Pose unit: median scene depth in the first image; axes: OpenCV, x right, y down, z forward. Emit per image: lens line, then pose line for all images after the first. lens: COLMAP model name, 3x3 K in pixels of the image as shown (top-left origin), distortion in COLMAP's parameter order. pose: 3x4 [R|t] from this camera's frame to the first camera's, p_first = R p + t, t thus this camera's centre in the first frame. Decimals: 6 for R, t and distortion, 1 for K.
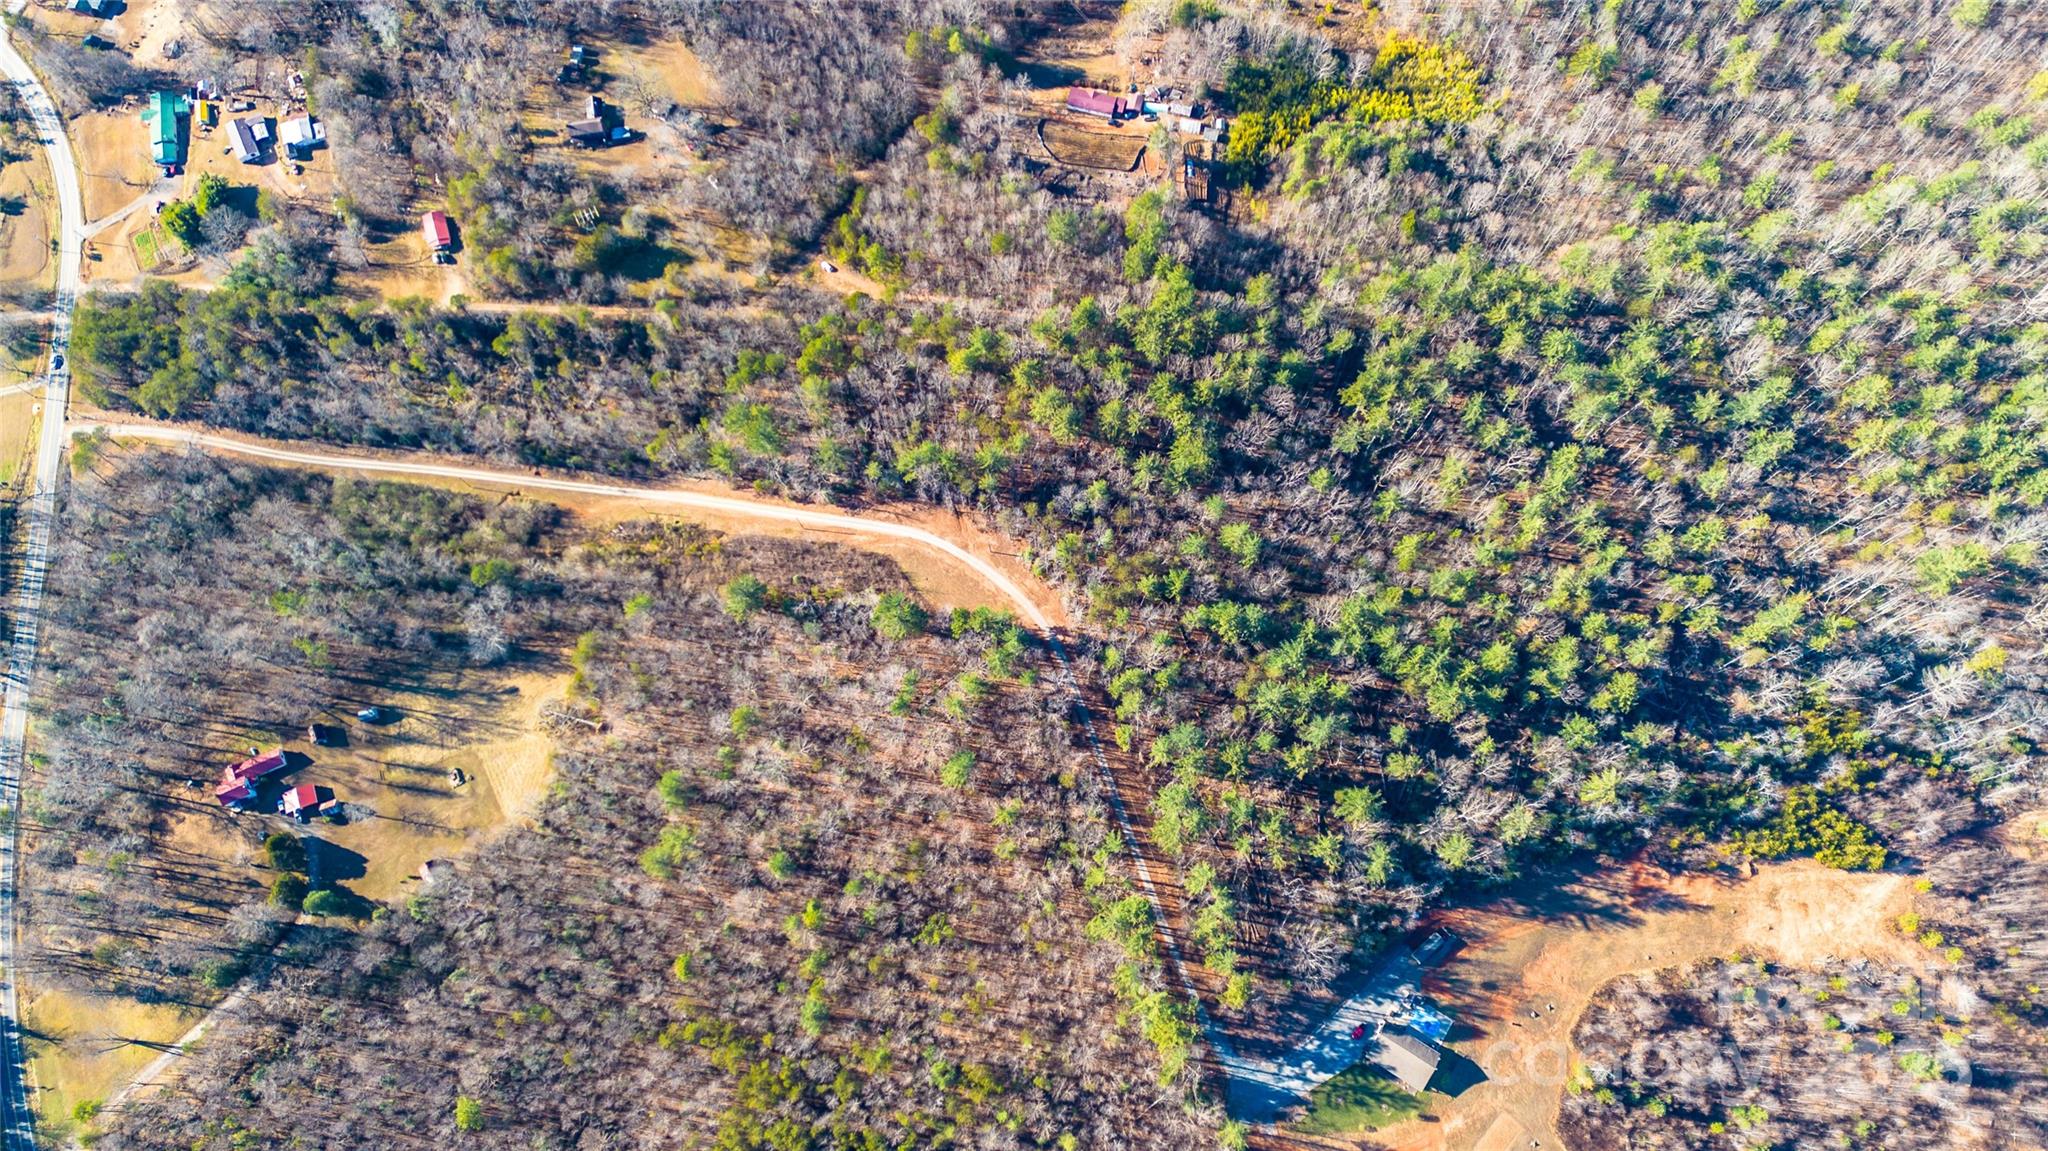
lens RADIAL K [[1491.7, 0, 1024.0], [0, 1491.7, 575.5], [0, 0, 1]] dist [0.082514, -0.087195]
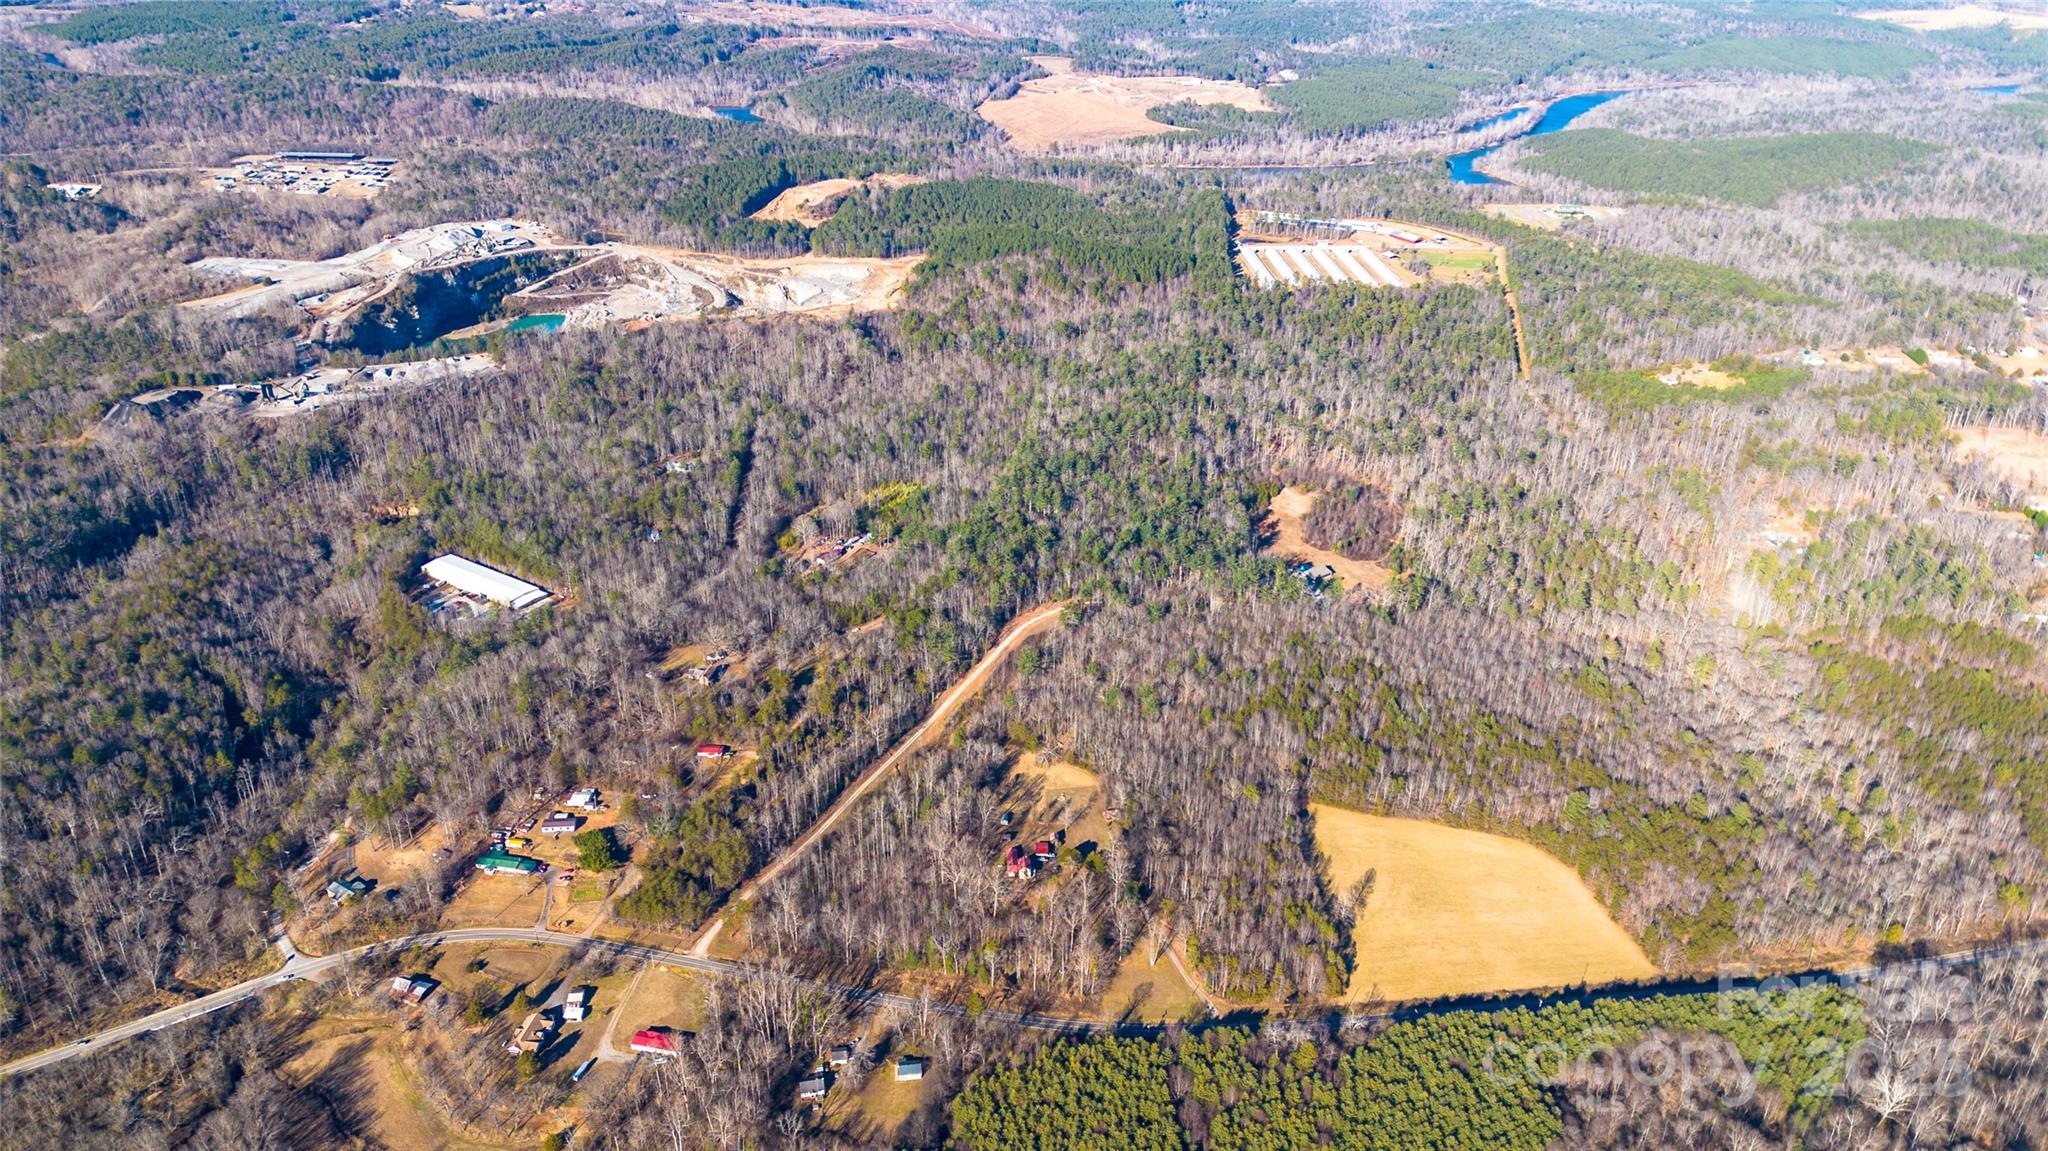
lens RADIAL K [[1491.7, 0, 1024.0], [0, 1491.7, 575.5], [0, 0, 1]] dist [0.082514, -0.087195]
pose [[0.335505, -0.387533, 0.858635, -1.725194], [0.890013, 0.429106, -0.154095, 0.247254], [-0.308728, 0.815896, 0.488876, -0.014741]]
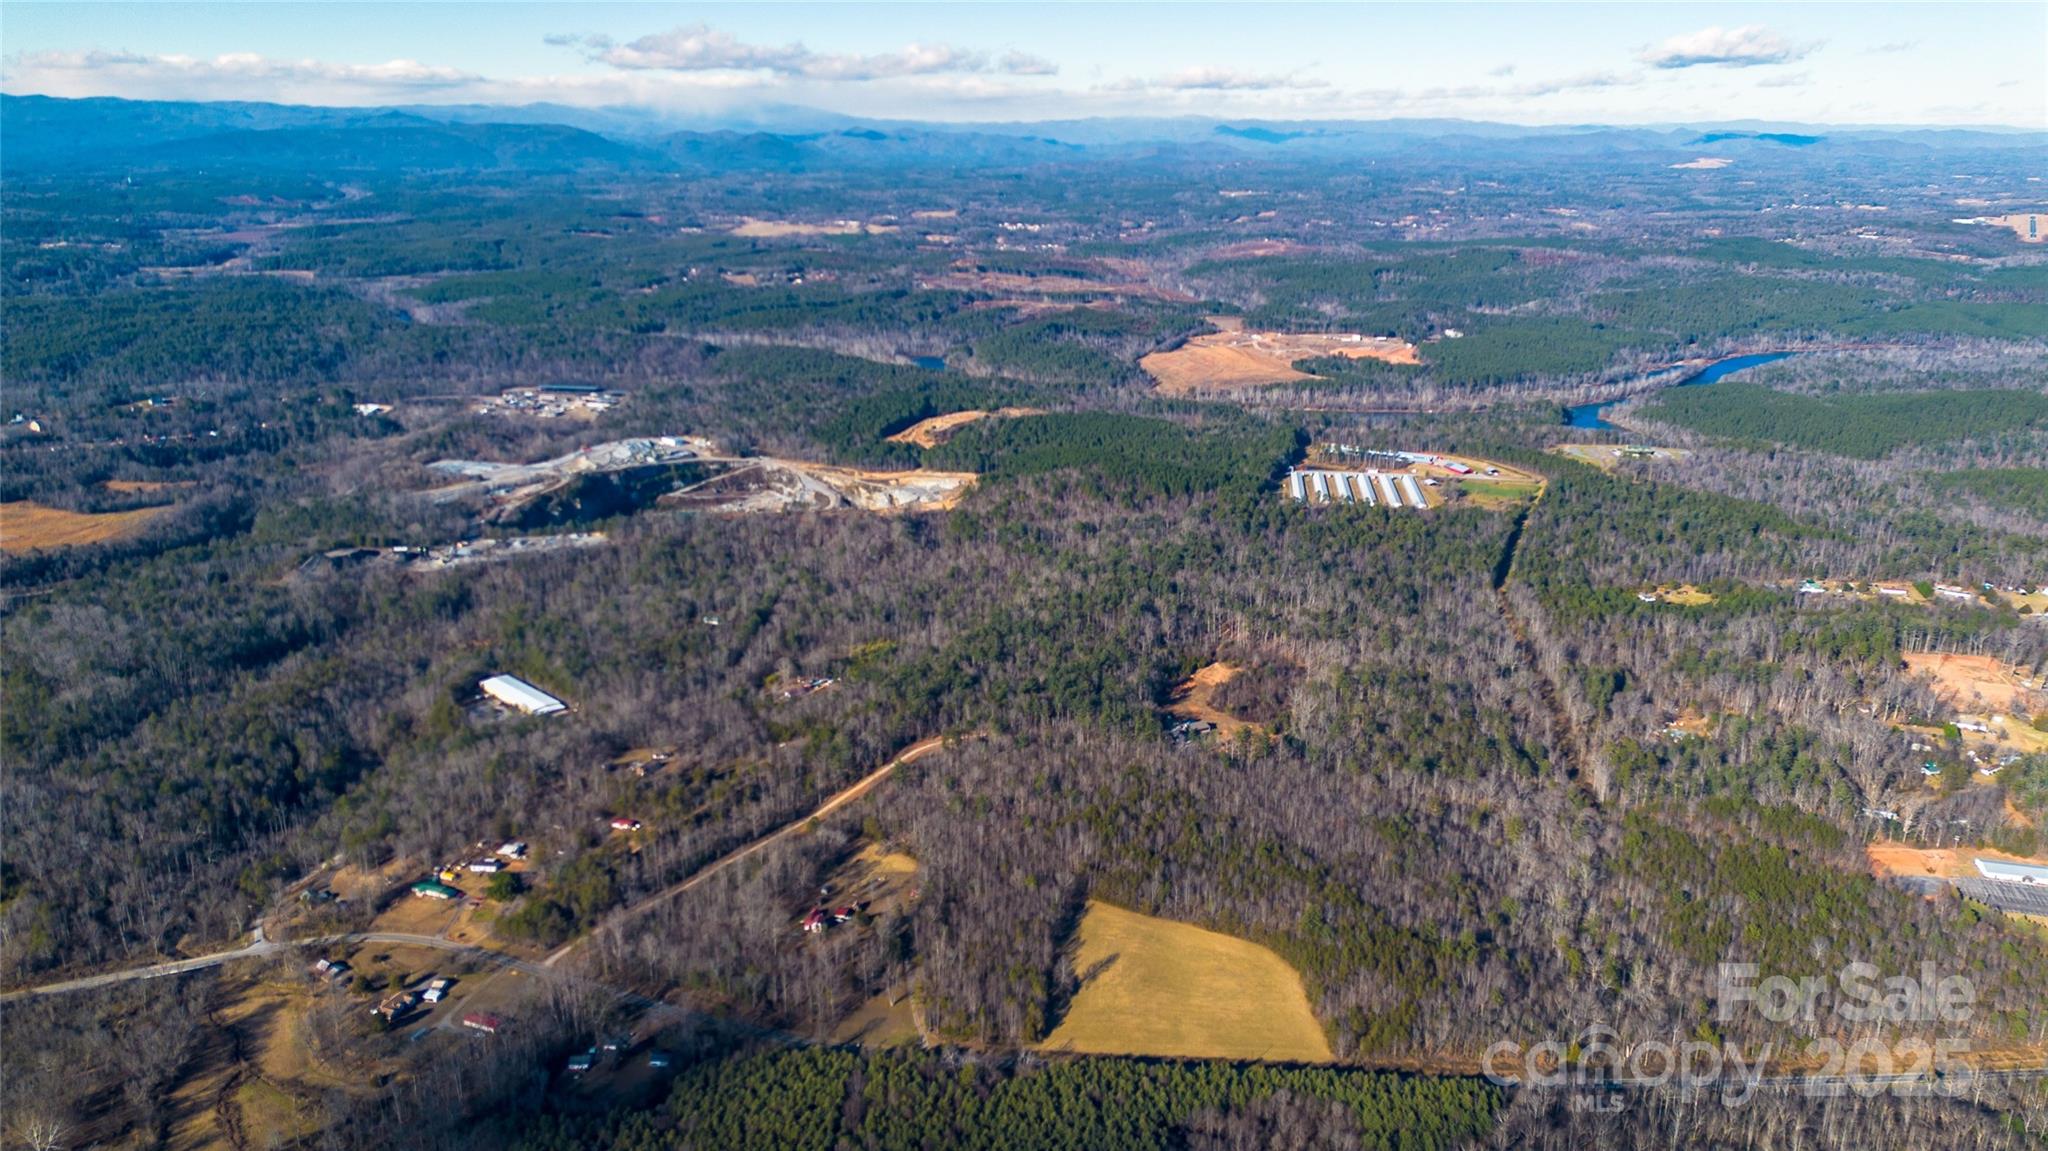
lens RADIAL K [[1479.1, 0, 1024.0], [0, 1479.1, 575.5], [0, 0, 1]] dist [0.119281, -0.138082]
pose [[0.517833, -0.221262, 0.826373, -1.816800], [0.811685, 0.432191, -0.392910, 0.888174], [-0.270215, 0.874216, 0.403398, -0.205114]]
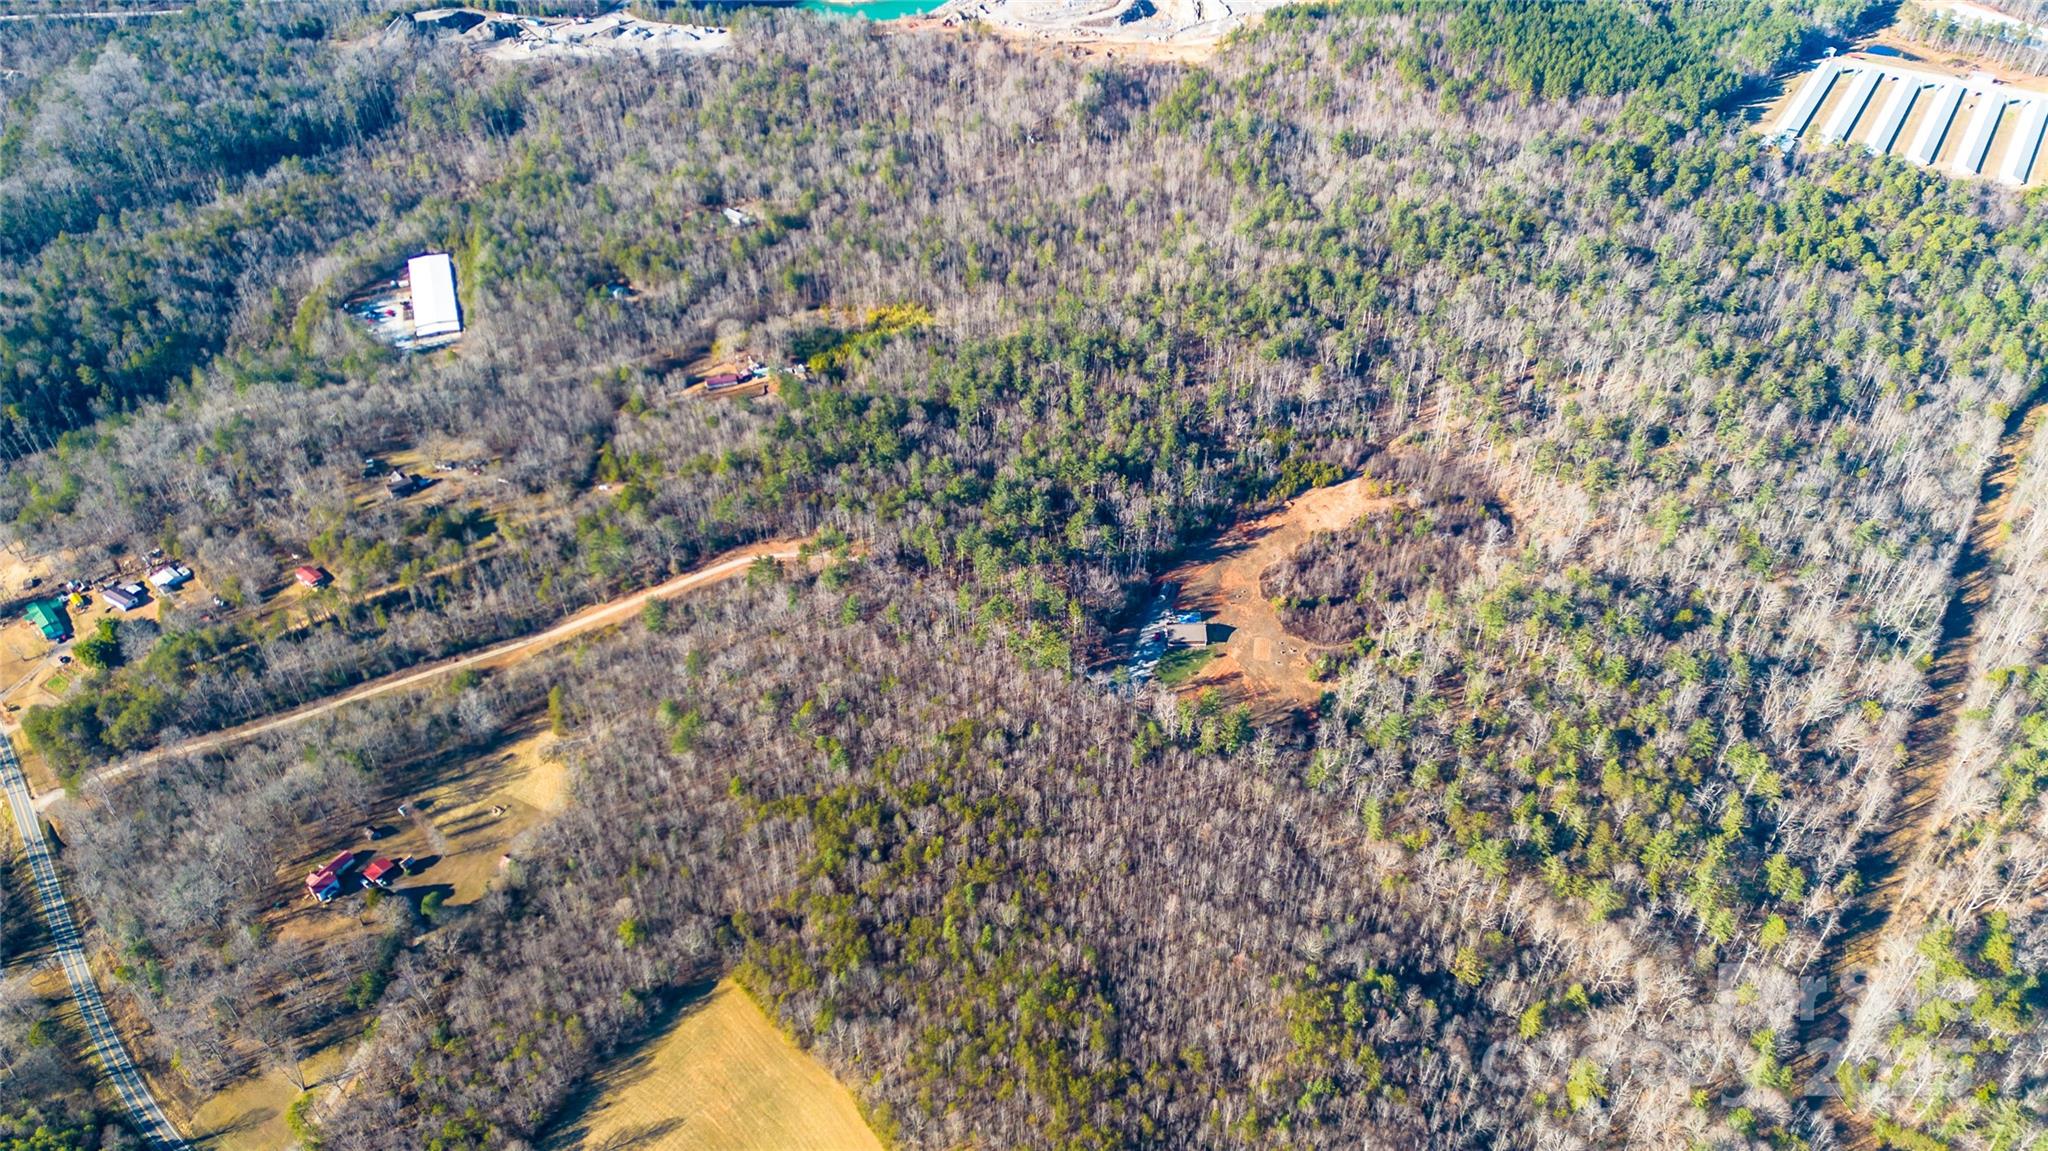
lens RADIAL K [[1491.7, 0, 1024.0], [0, 1491.7, 575.5], [0, 0, 1]] dist [0.082514, -0.087195]
pose [[0.839829, -0.328104, 0.432475, -0.485367], [0.513092, 0.739928, -0.435022, 0.770542], [-0.177268, 0.587244, 0.789760, -0.211353]]
